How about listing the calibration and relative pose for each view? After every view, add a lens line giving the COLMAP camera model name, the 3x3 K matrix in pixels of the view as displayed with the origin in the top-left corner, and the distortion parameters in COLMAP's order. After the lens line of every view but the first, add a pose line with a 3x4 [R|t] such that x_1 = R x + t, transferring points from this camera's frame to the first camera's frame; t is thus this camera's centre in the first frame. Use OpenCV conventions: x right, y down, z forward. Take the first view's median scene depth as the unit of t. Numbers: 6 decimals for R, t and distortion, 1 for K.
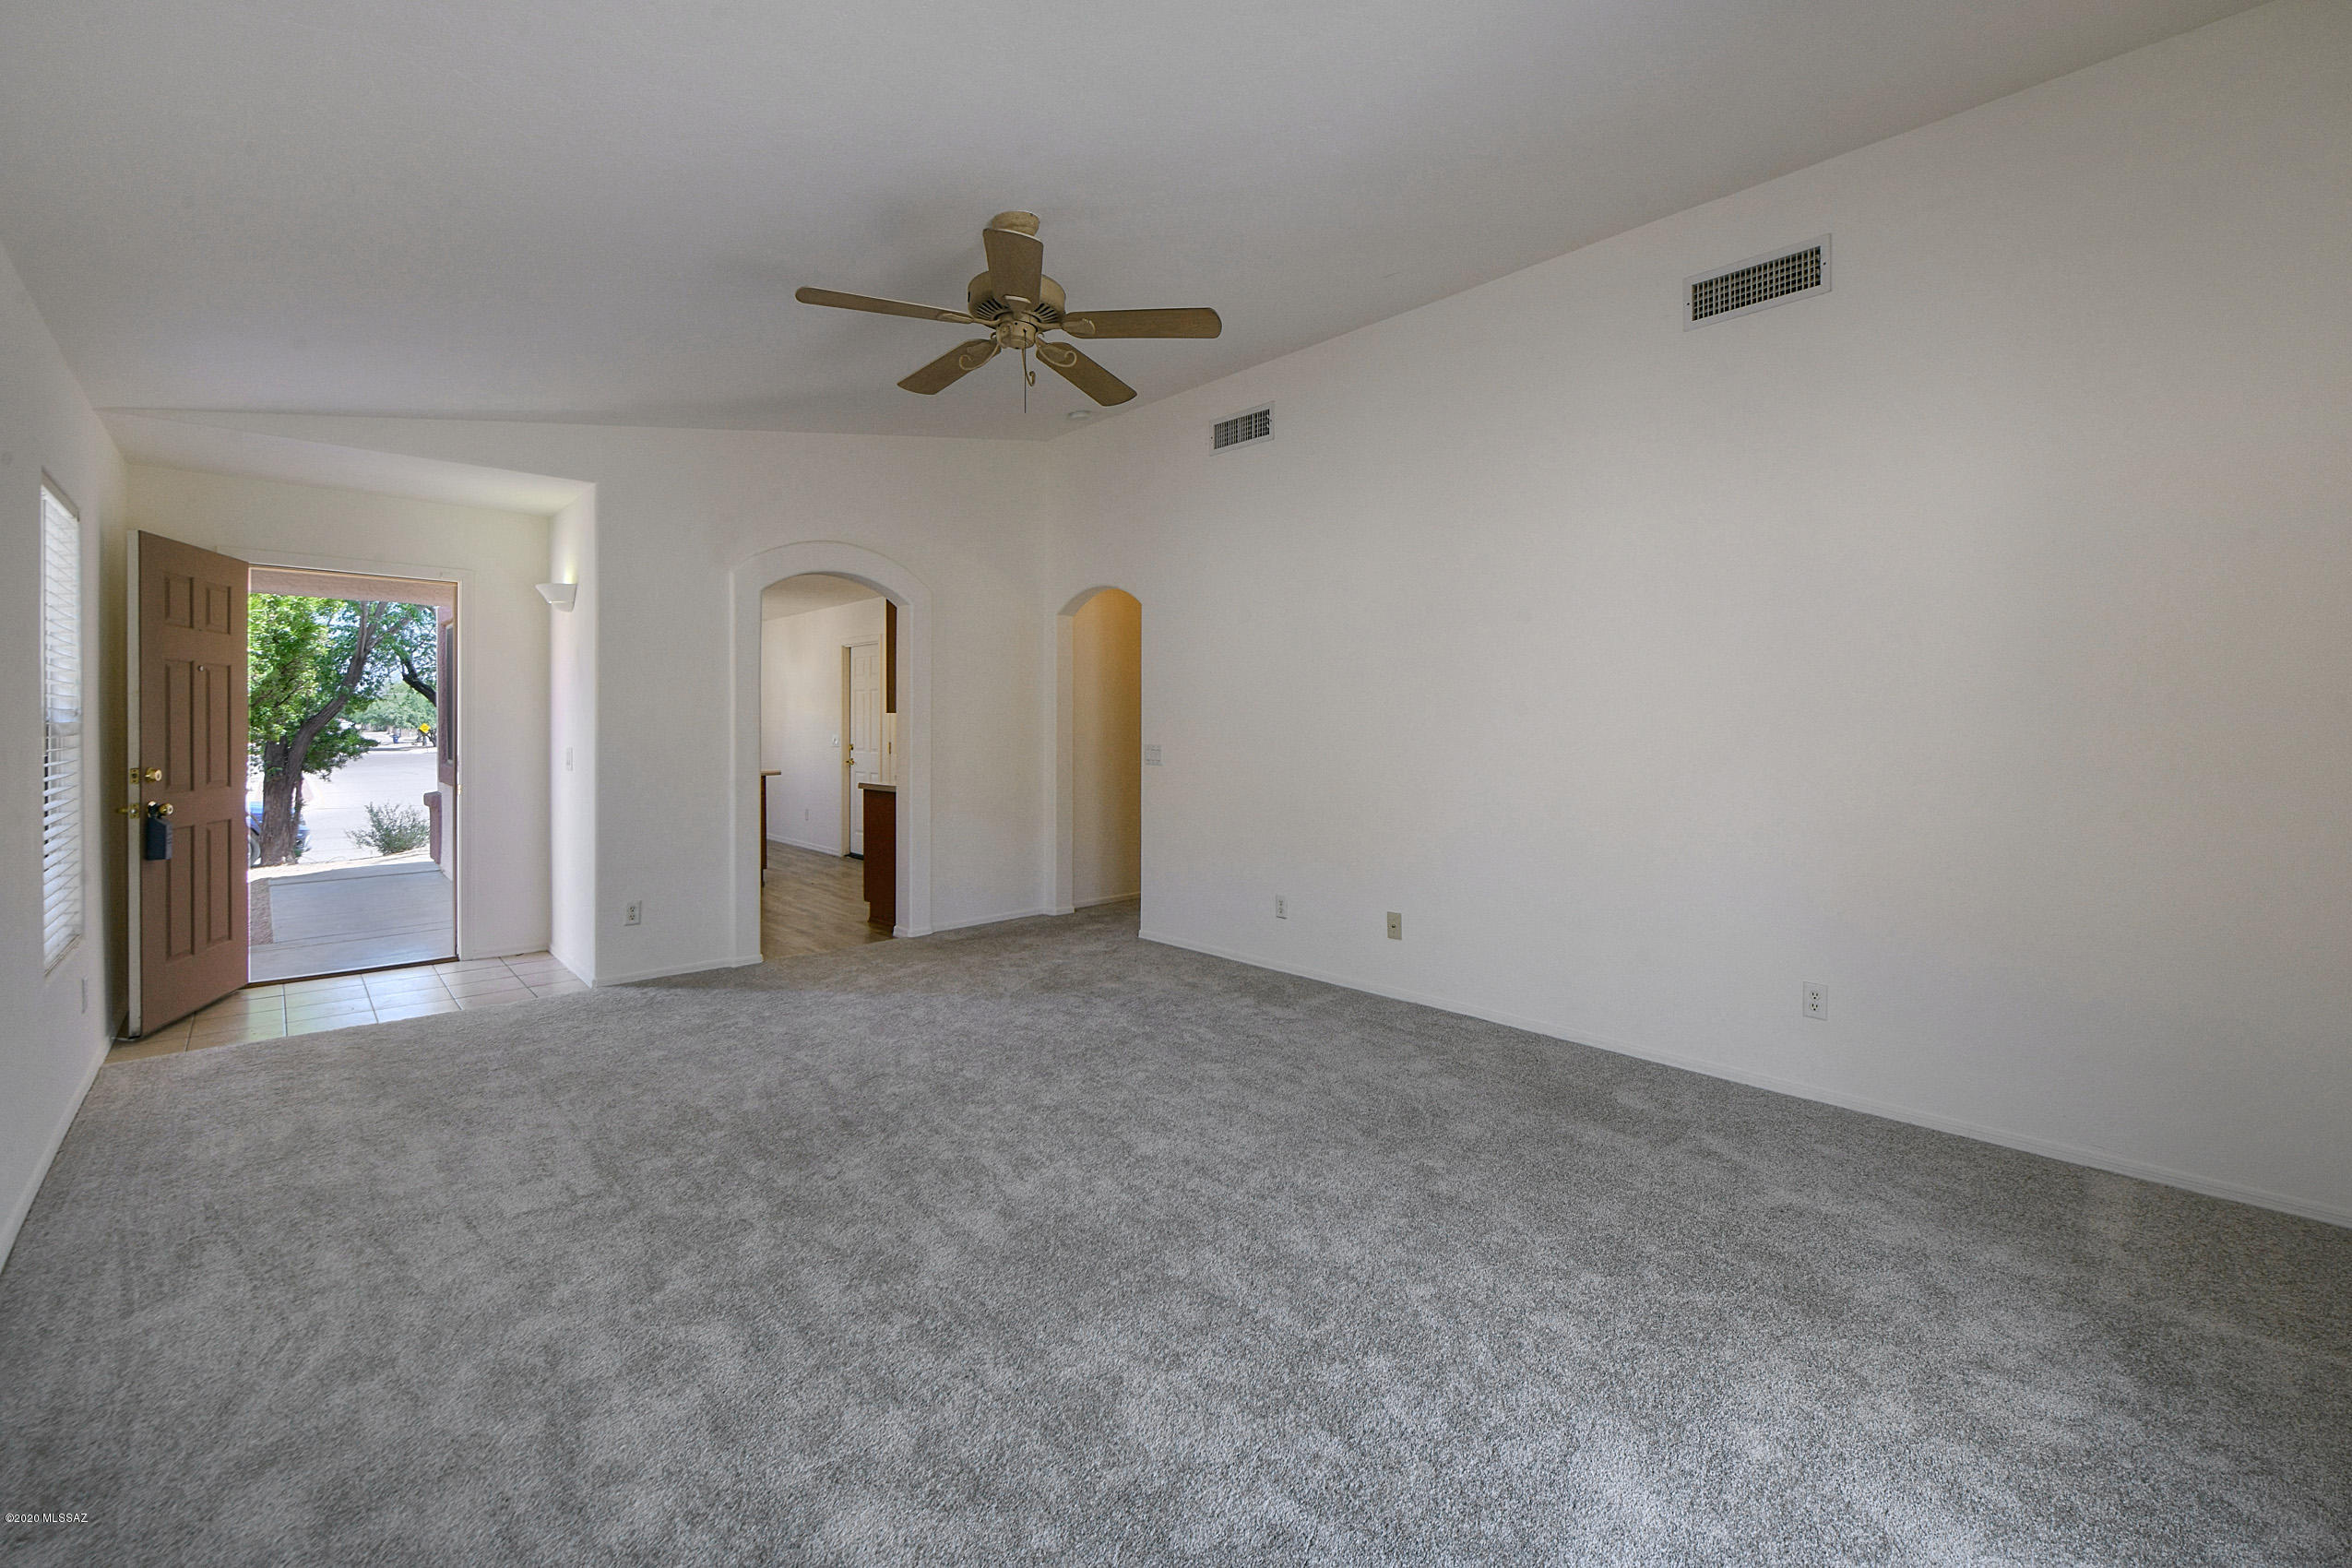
lens RADIAL K [[961.0, 0, 1211.7], [0, 961.0, 731.0], [0, 0, 1]] dist [-0.008241, 0.000069]
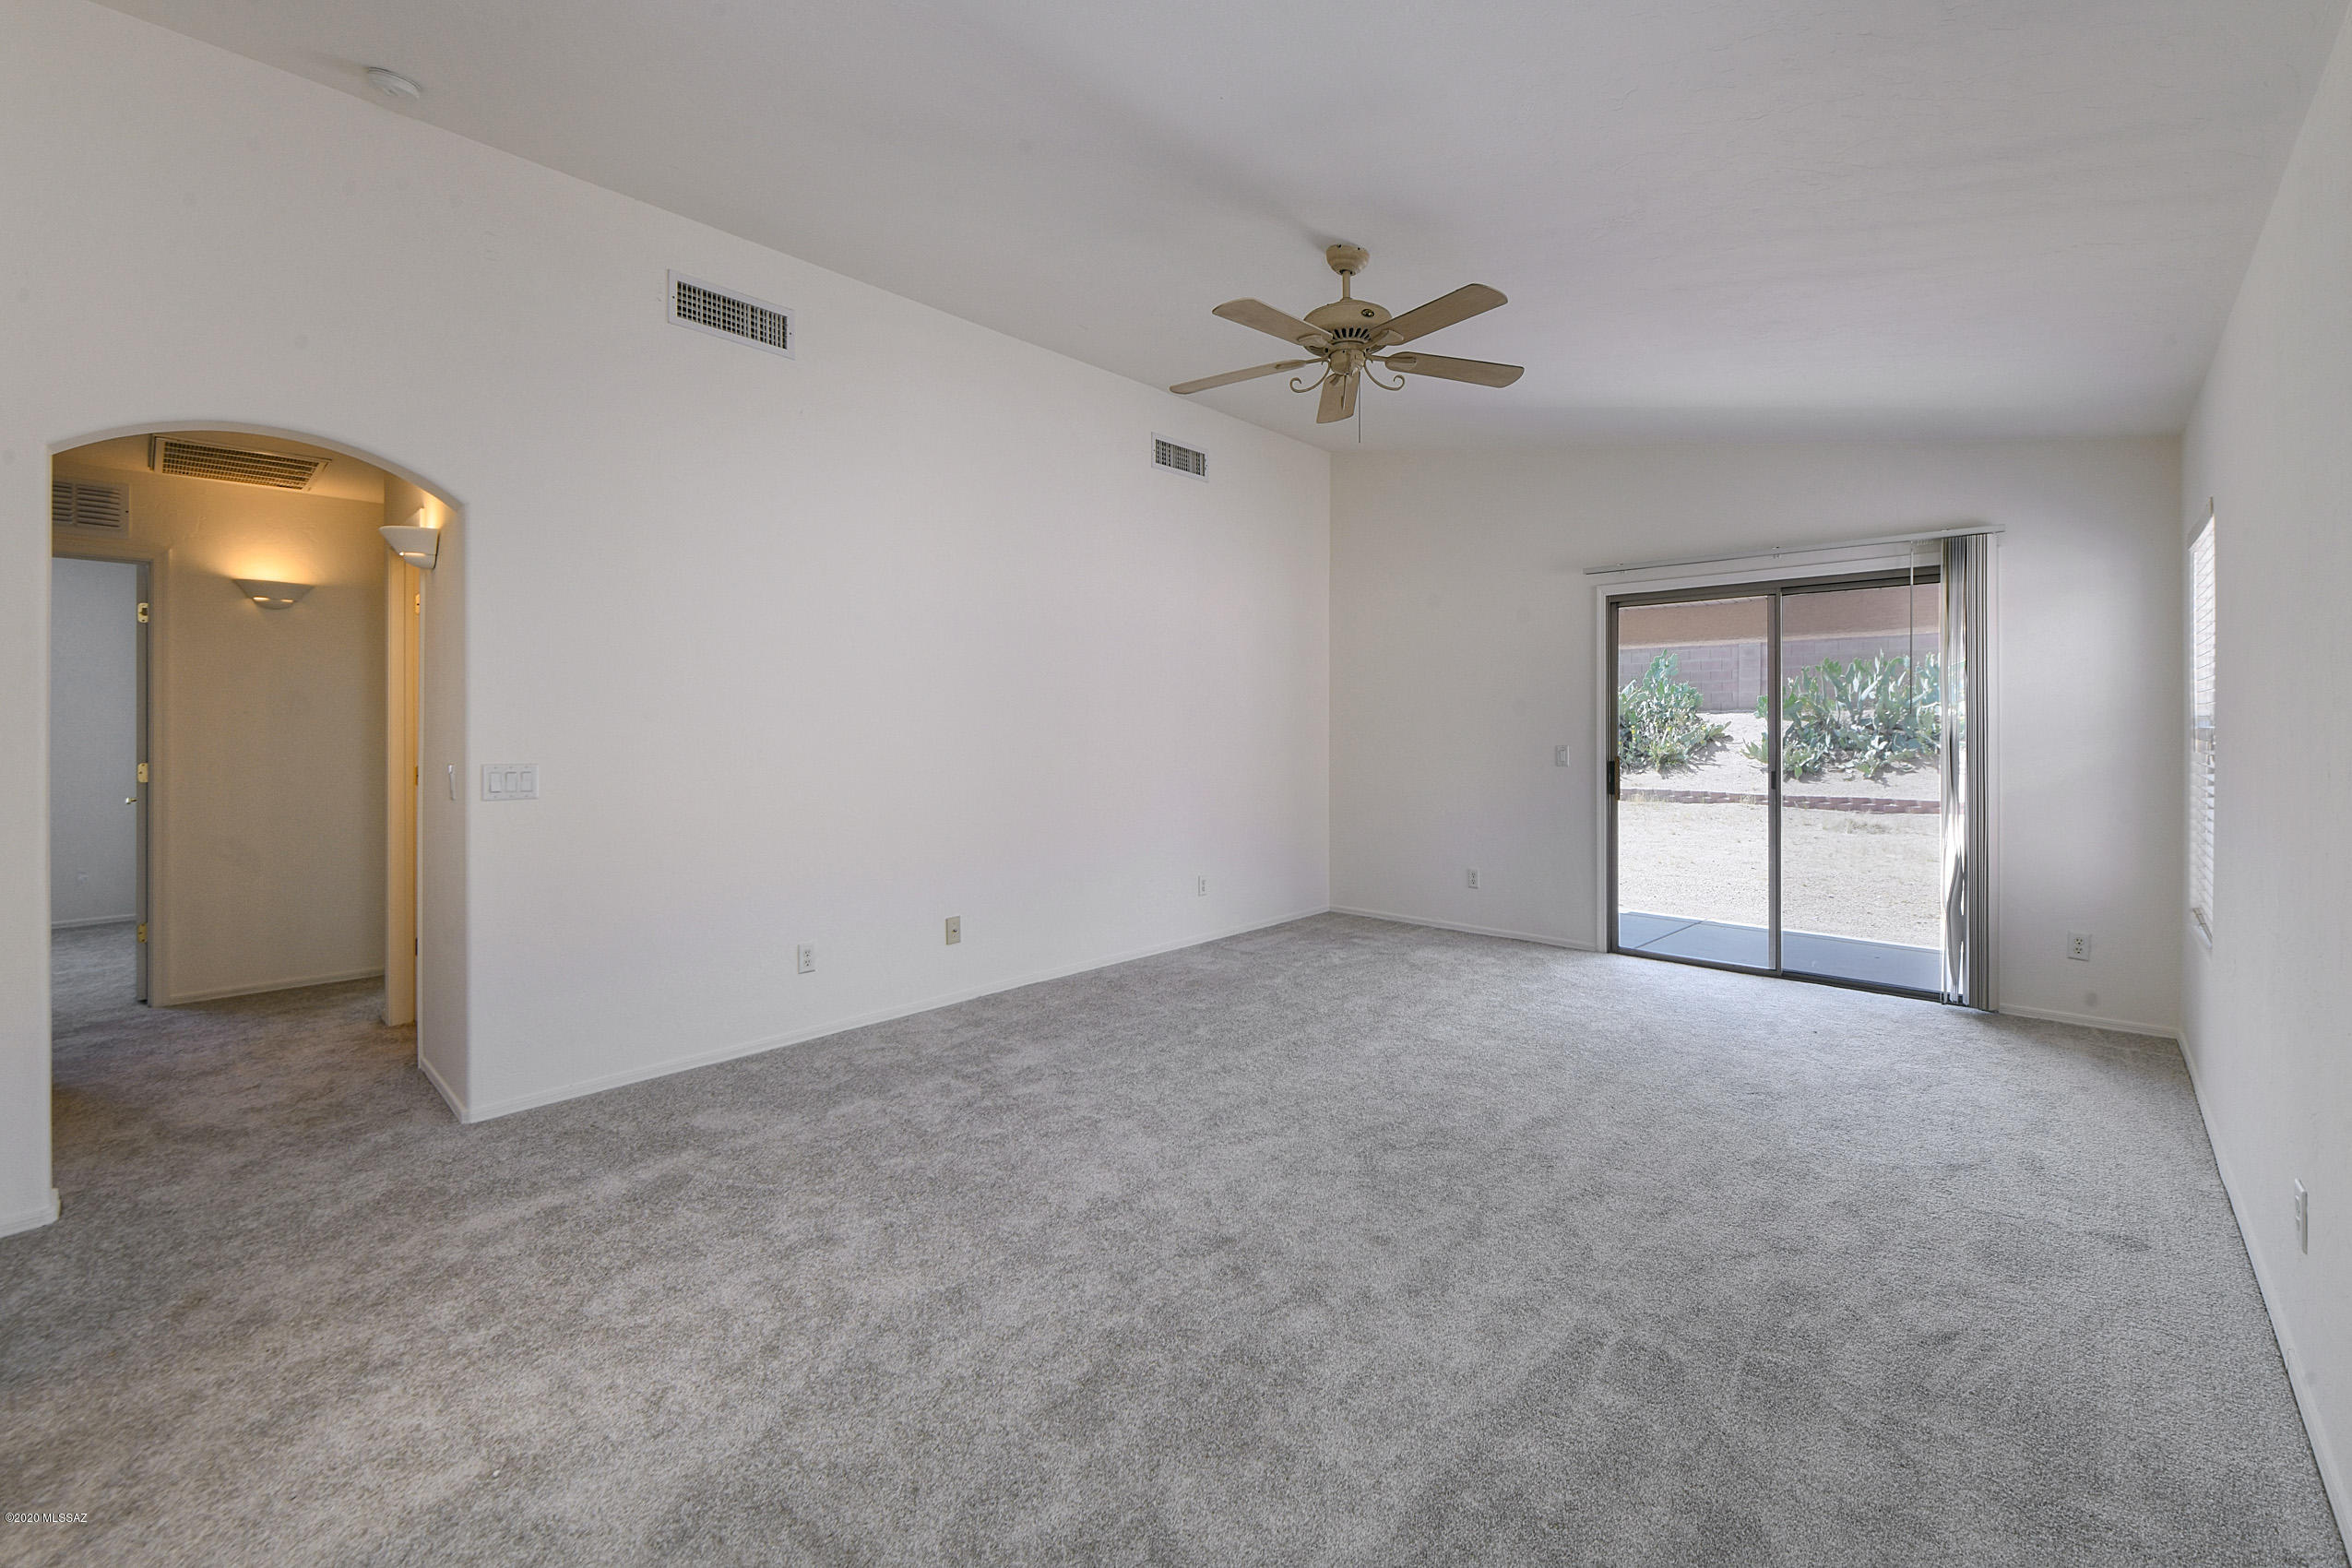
lens RADIAL K [[961.0, 0, 1211.7], [0, 961.0, 731.0], [0, 0, 1]] dist [-0.008241, 0.000069]
pose [[-0.054129, -0.007527, 0.998506, -0.769658], [0.002619, 0.999967, 0.007680, -0.010141], [-0.998531, 0.003031, -0.054108, 0.743849]]
